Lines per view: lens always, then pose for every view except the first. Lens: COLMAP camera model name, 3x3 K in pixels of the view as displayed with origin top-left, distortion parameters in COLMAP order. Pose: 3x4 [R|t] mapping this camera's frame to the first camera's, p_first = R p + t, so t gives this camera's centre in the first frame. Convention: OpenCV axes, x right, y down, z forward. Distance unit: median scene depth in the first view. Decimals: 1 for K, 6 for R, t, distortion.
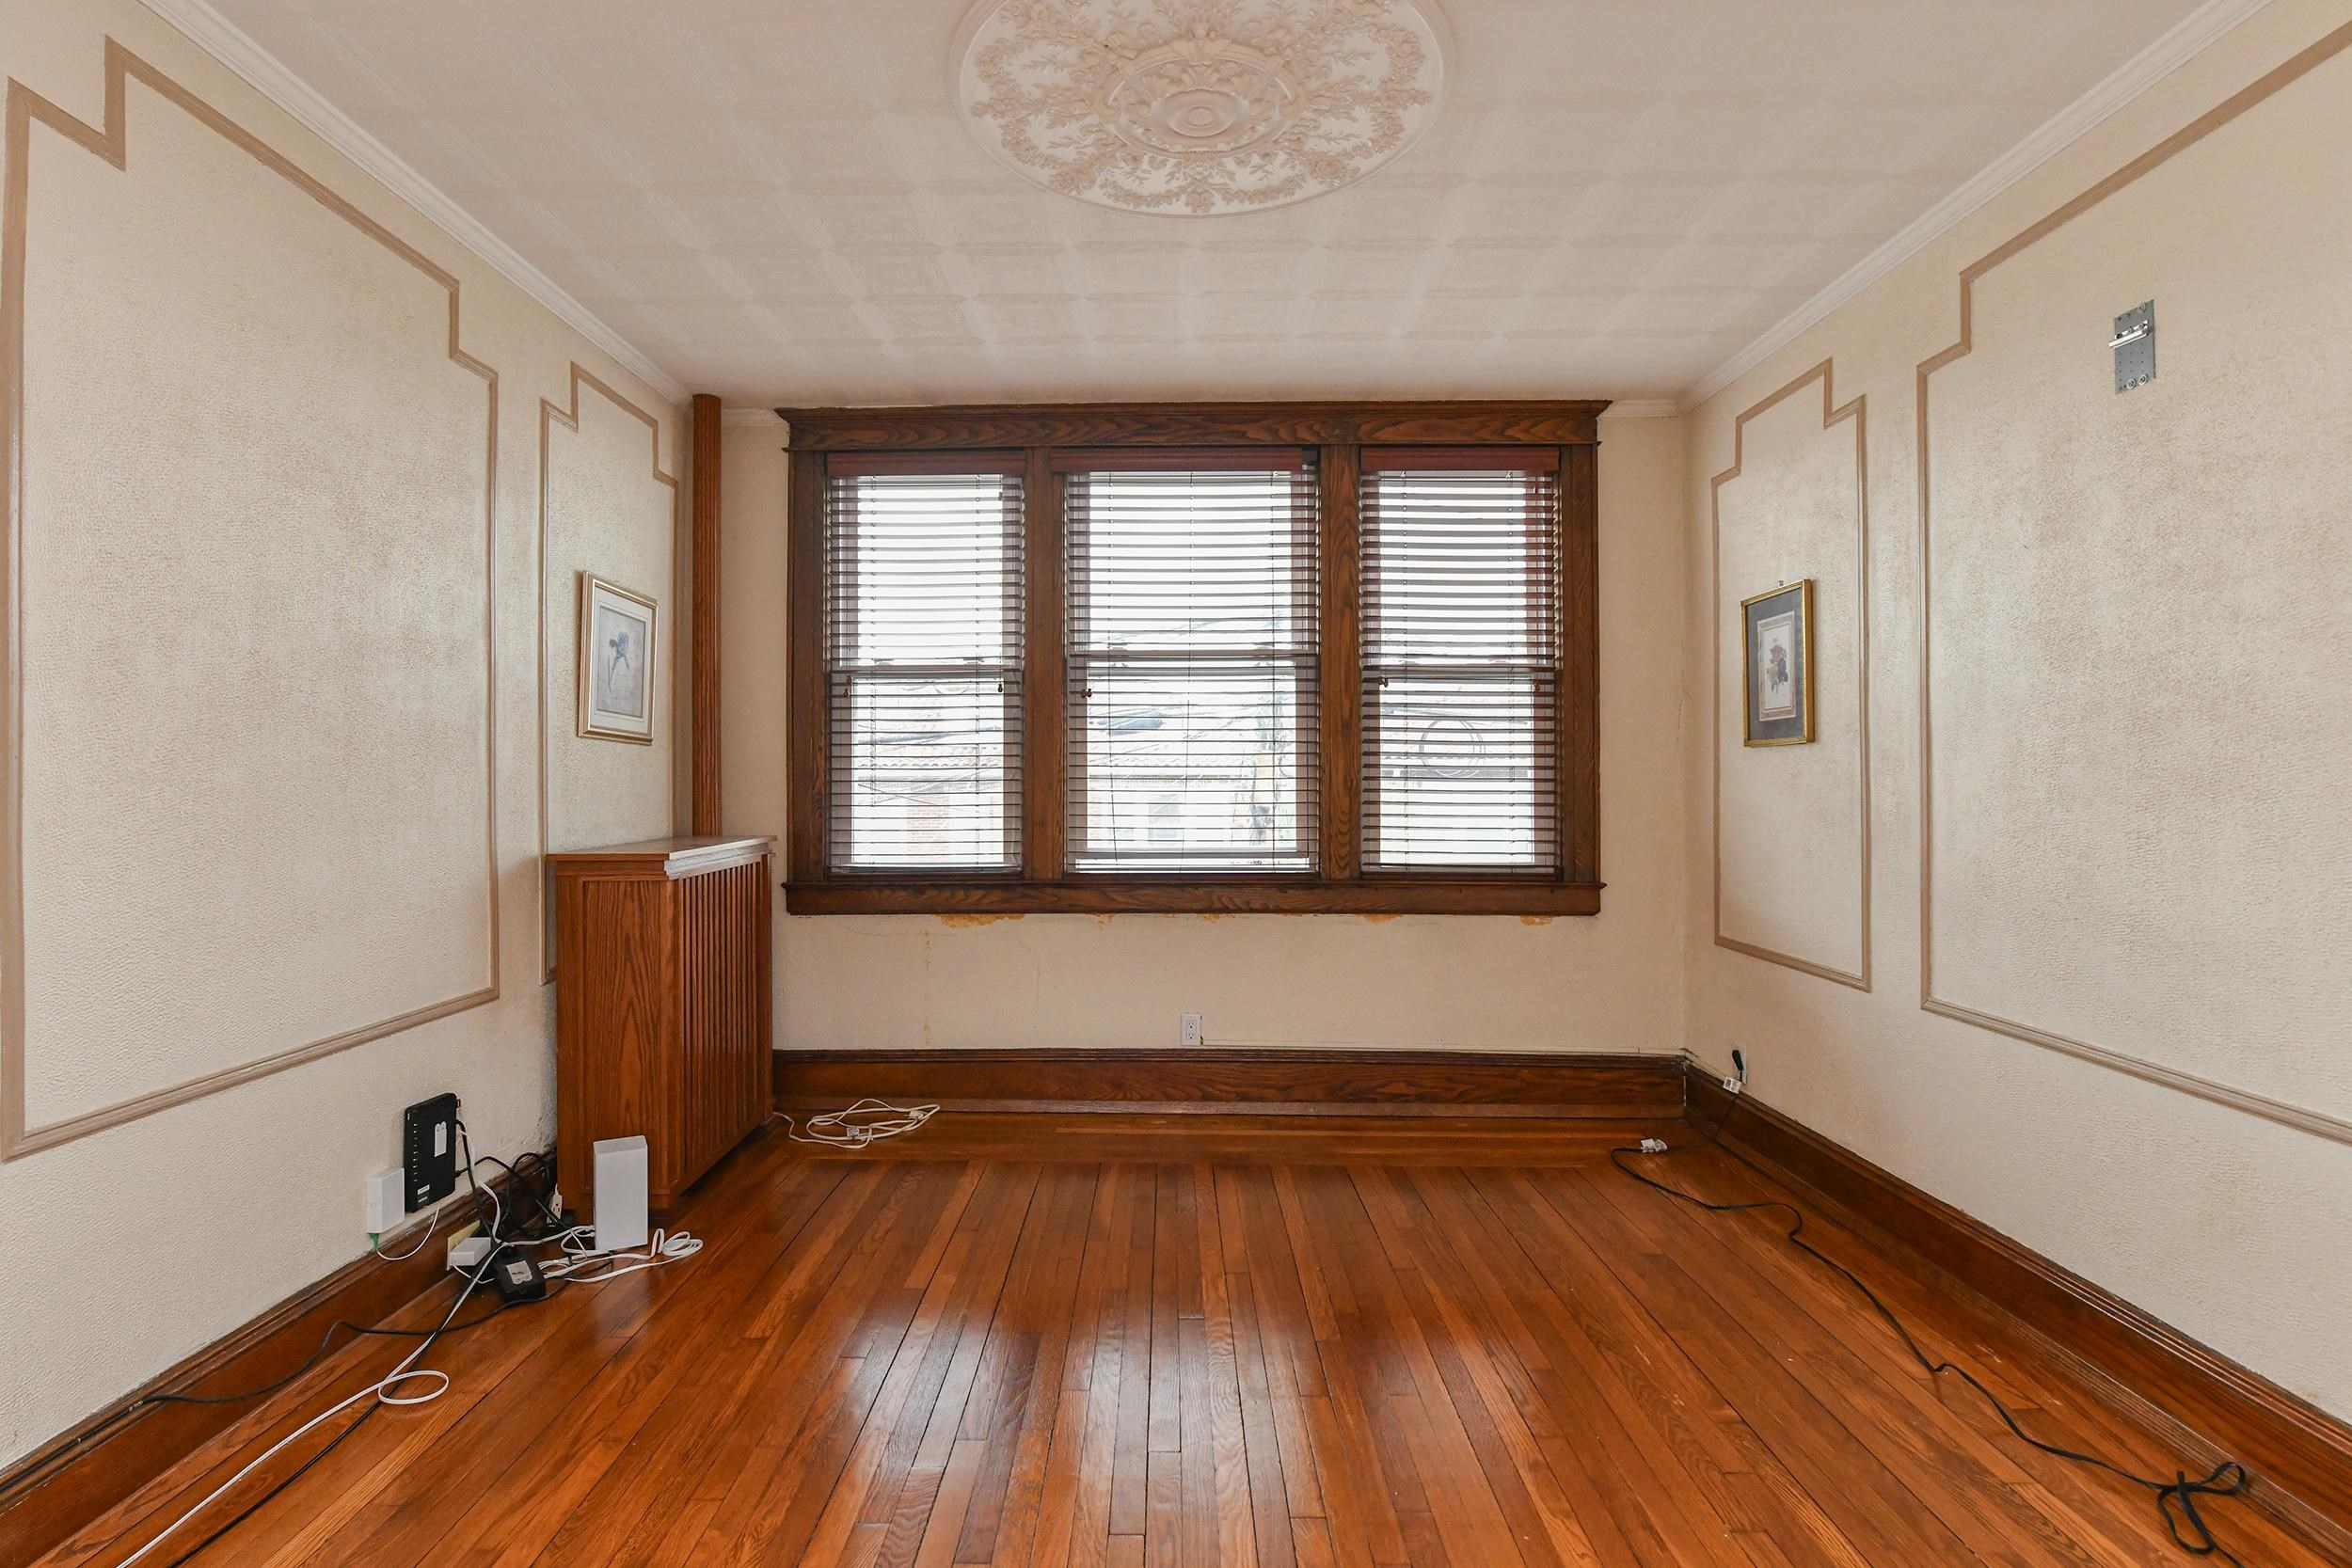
lens RADIAL K [[1161.6, 0, 1162.2], [0, 1161.6, 770.3], [0, 0, 1]] dist [-0.009440, -0.001083]
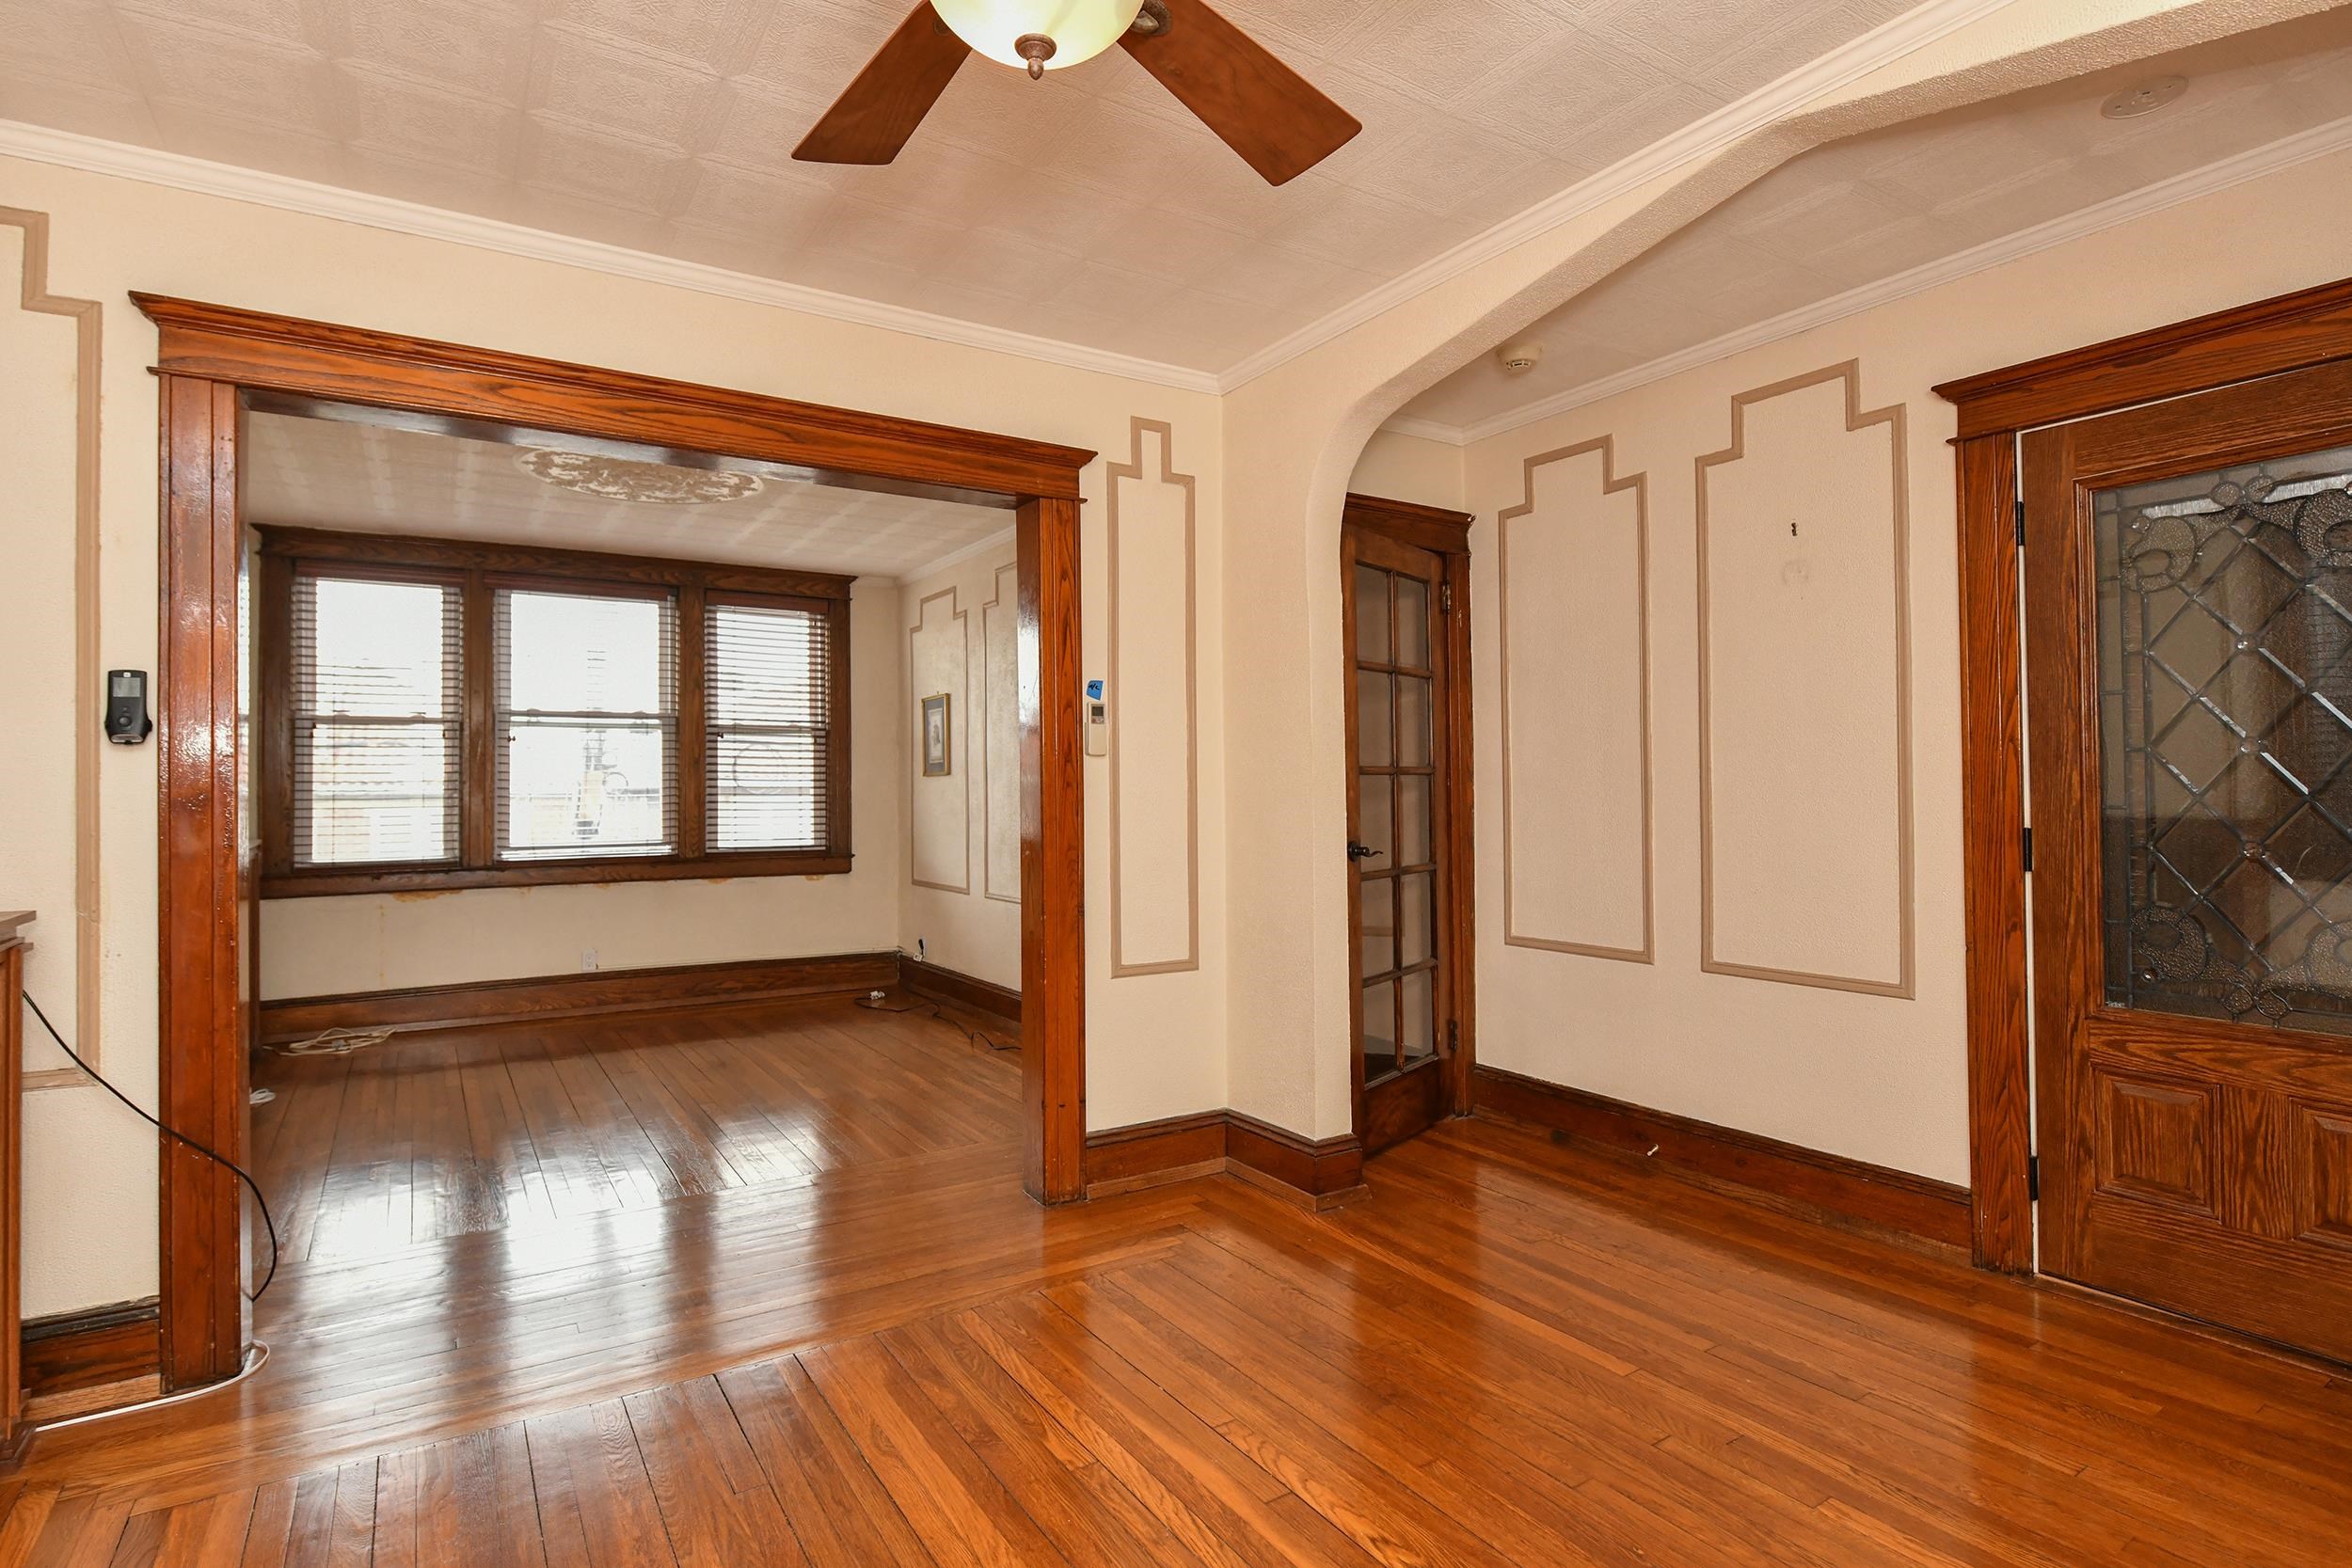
lens RADIAL K [[1161.6, 0, 1162.2], [0, 1161.6, 770.3], [0, 0, 1]] dist [-0.009440, -0.001083]
pose [[0.838019, 0.003872, 0.545628, -0.178331], [0.004169, 0.999900, -0.013500, -0.002535], [-0.545626, 0.013588, 0.837919, -0.700870]]
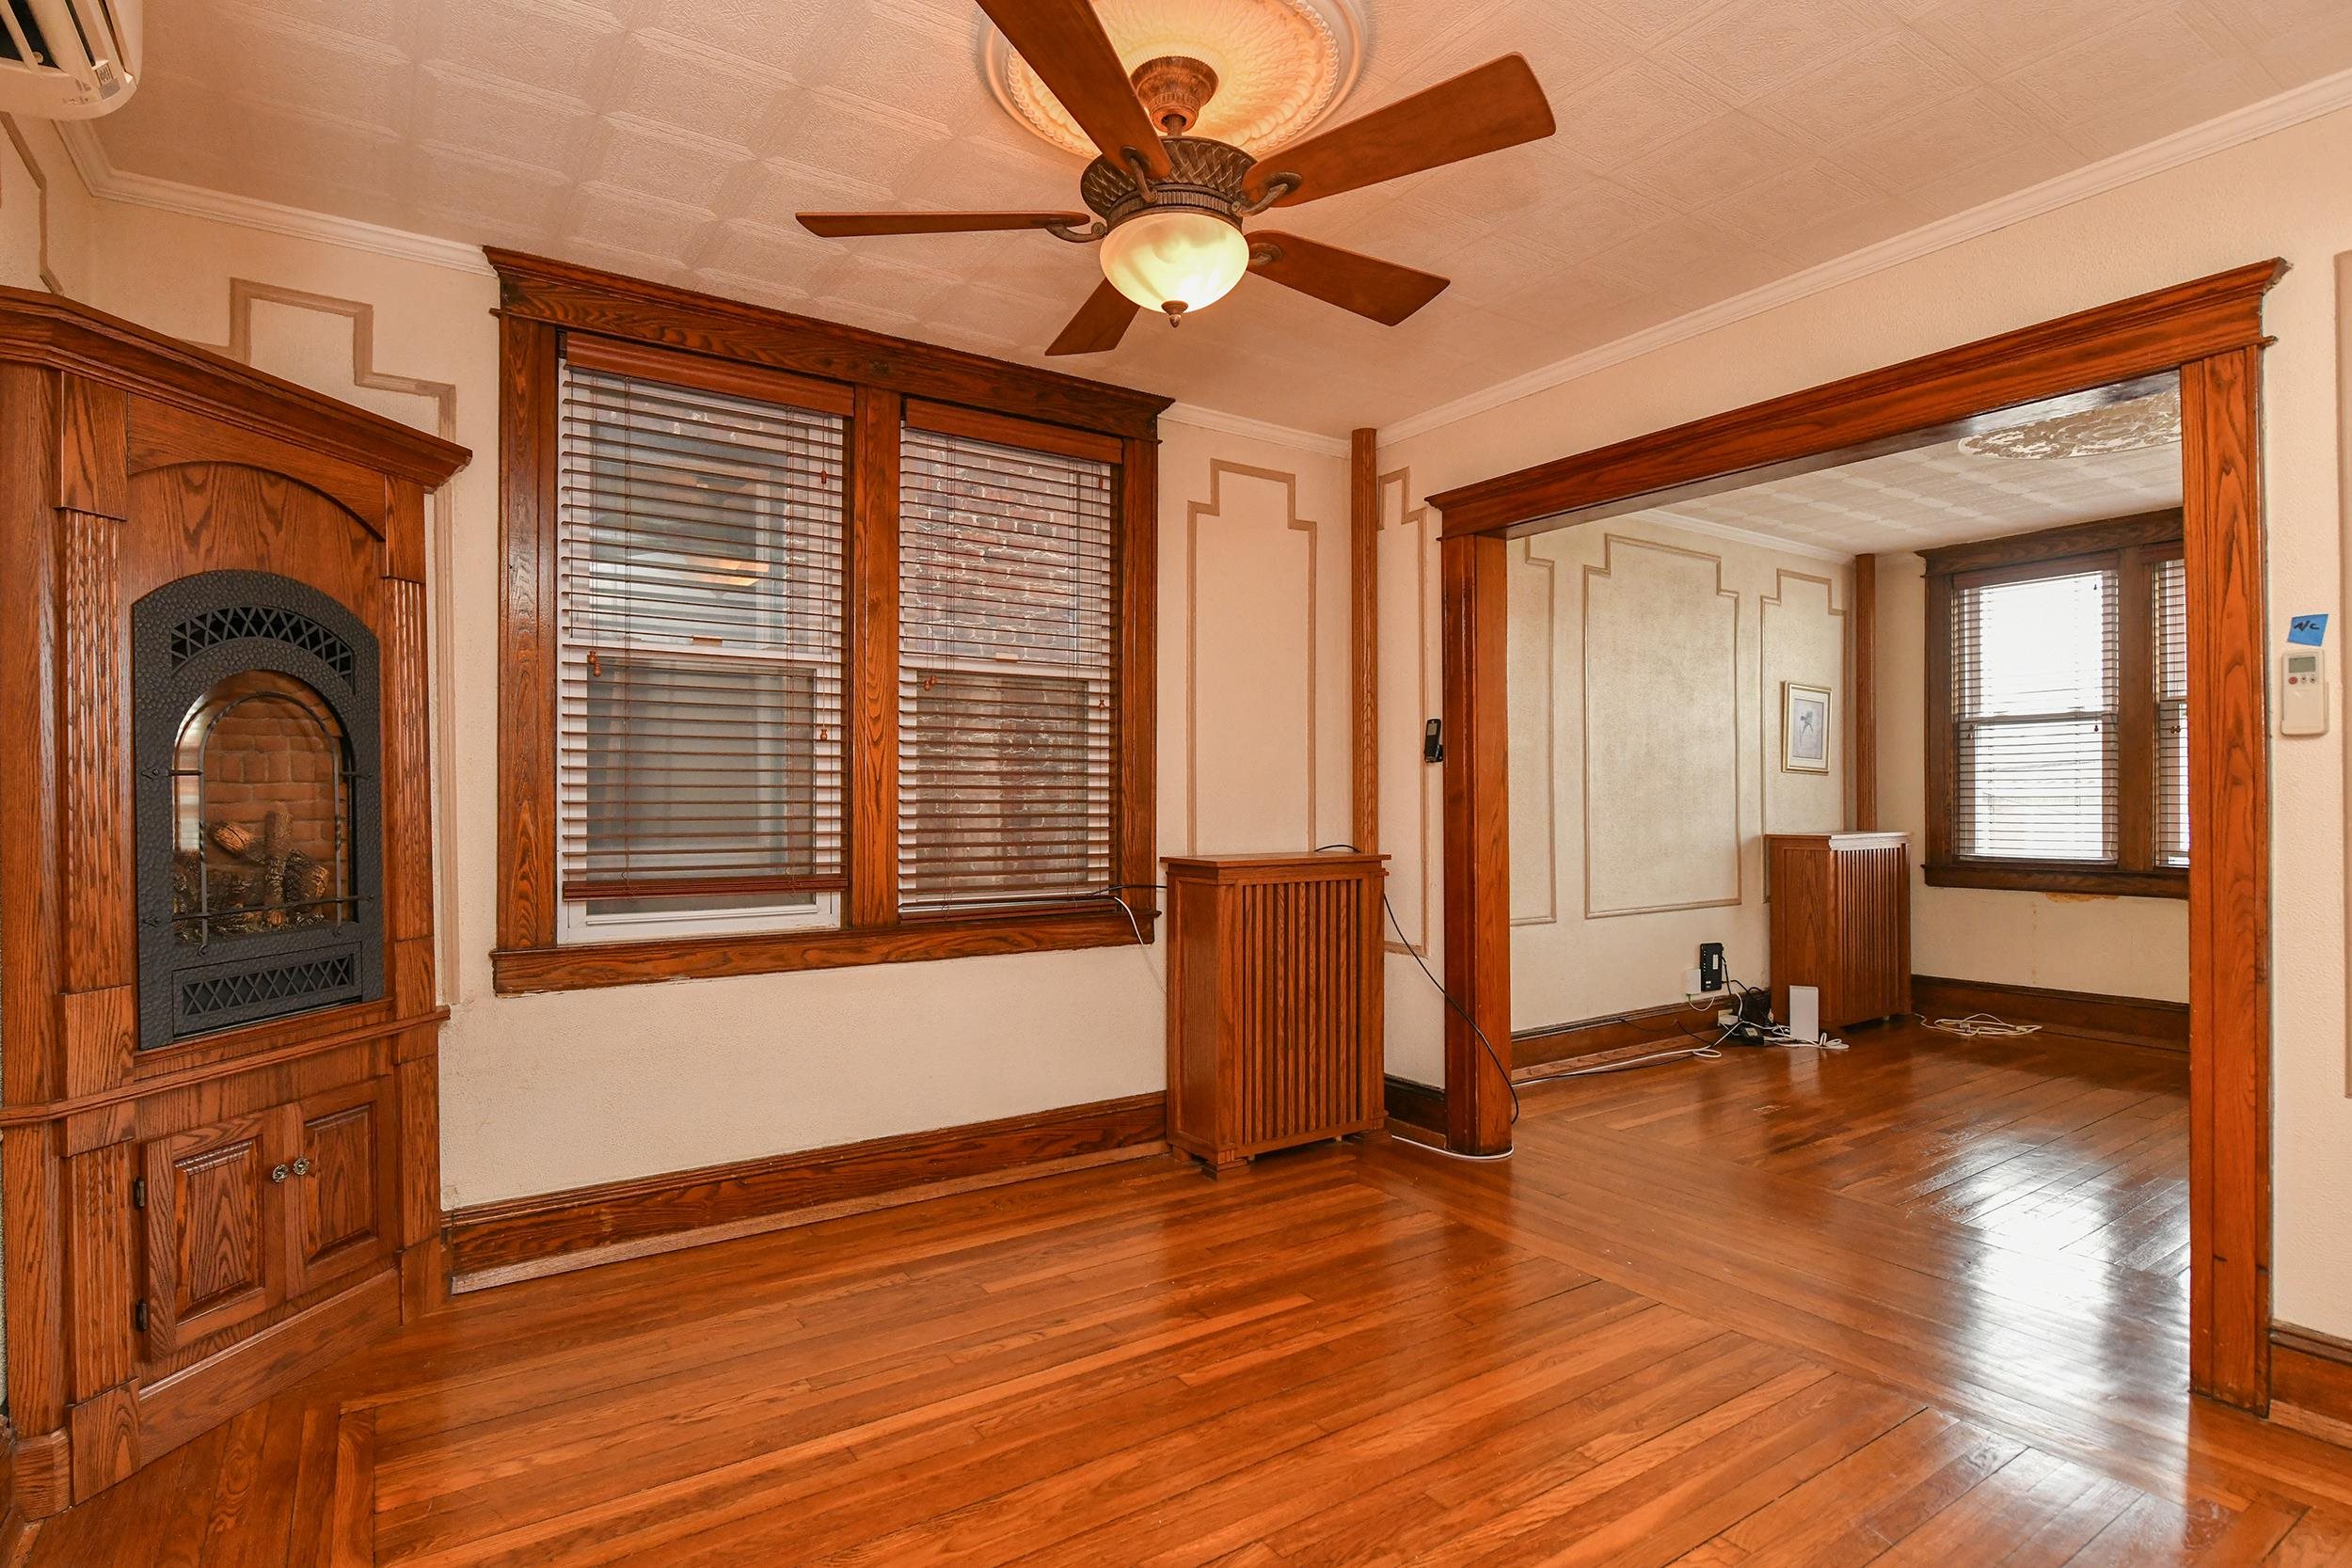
lens RADIAL K [[1196.3, 0, 1153.1], [0, 1196.3, 789.4], [0, 0, 1]] dist [-0.003170, -0.000213]
pose [[0.564710, -0.004579, -0.825276, 0.395985], [0.004501, 0.999987, -0.002468, -0.001095], [0.825277, -0.002321, 0.564724, -0.712279]]
